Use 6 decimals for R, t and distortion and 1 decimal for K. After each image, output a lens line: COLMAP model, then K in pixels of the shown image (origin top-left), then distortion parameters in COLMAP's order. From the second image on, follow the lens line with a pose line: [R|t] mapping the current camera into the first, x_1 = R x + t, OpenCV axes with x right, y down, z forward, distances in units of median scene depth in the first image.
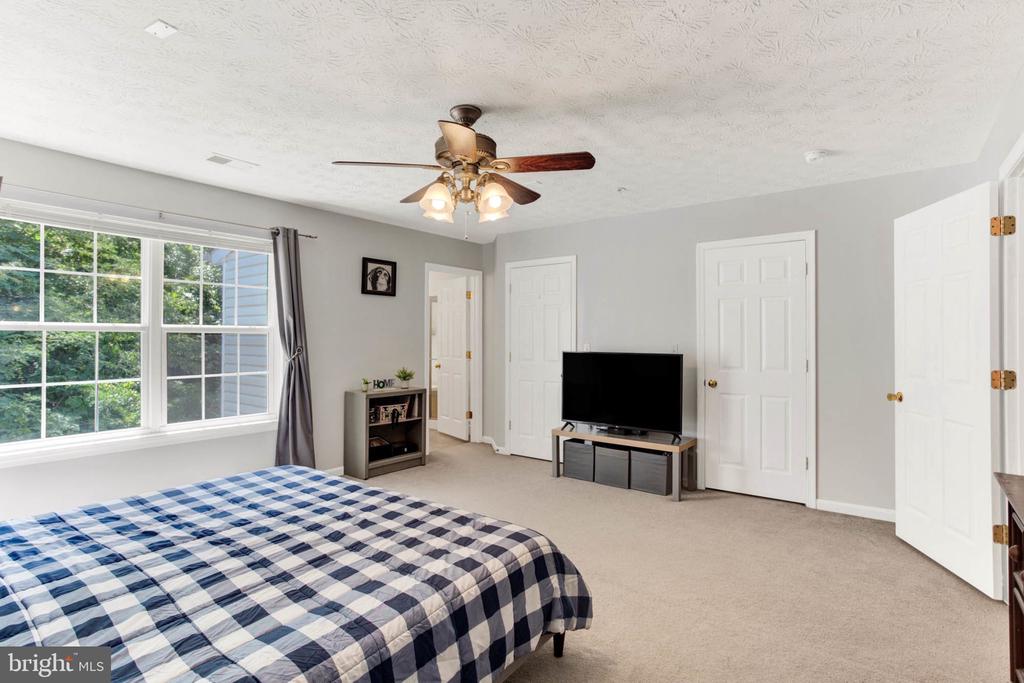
lens RADIAL K [[519.7, 0, 509.2], [0, 519.7, 335.9], [0, 0, 1]] dist [-0.001483, -0.000066]
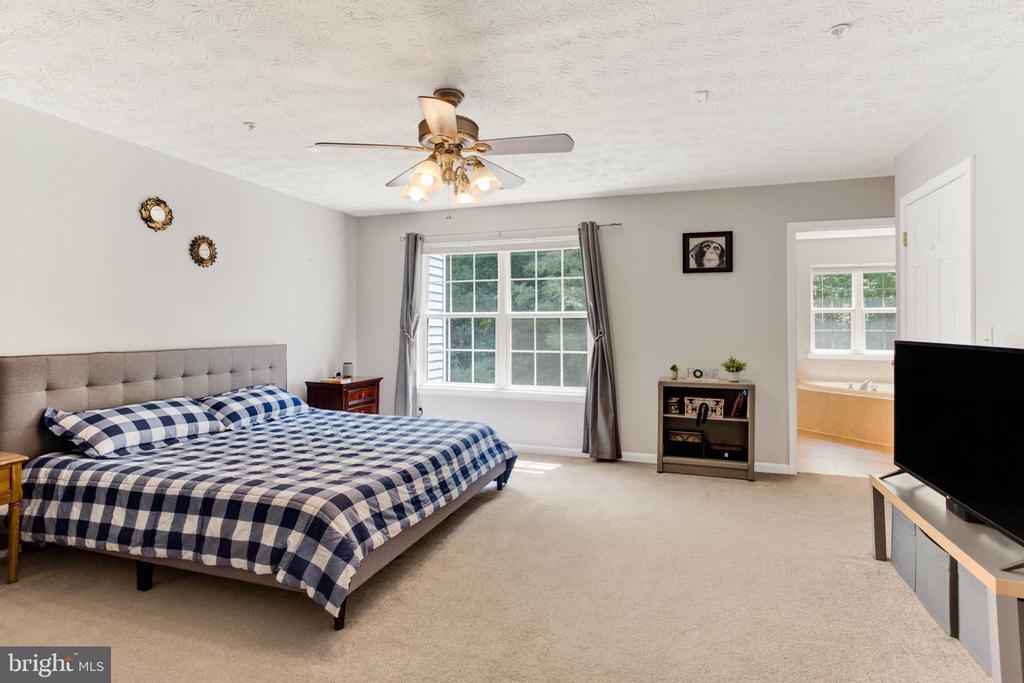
lens RADIAL K [[520.5, 0, 513.8], [0, 520.5, 326.4], [0, 0, 1]] dist [-0.067058, -0.000016]
pose [[0.317201, -0.001824, -0.948357, 0.487228], [0.001420, 0.999998, -0.001448, 0.013945], [0.948357, -0.000887, 0.317203, 0.427447]]
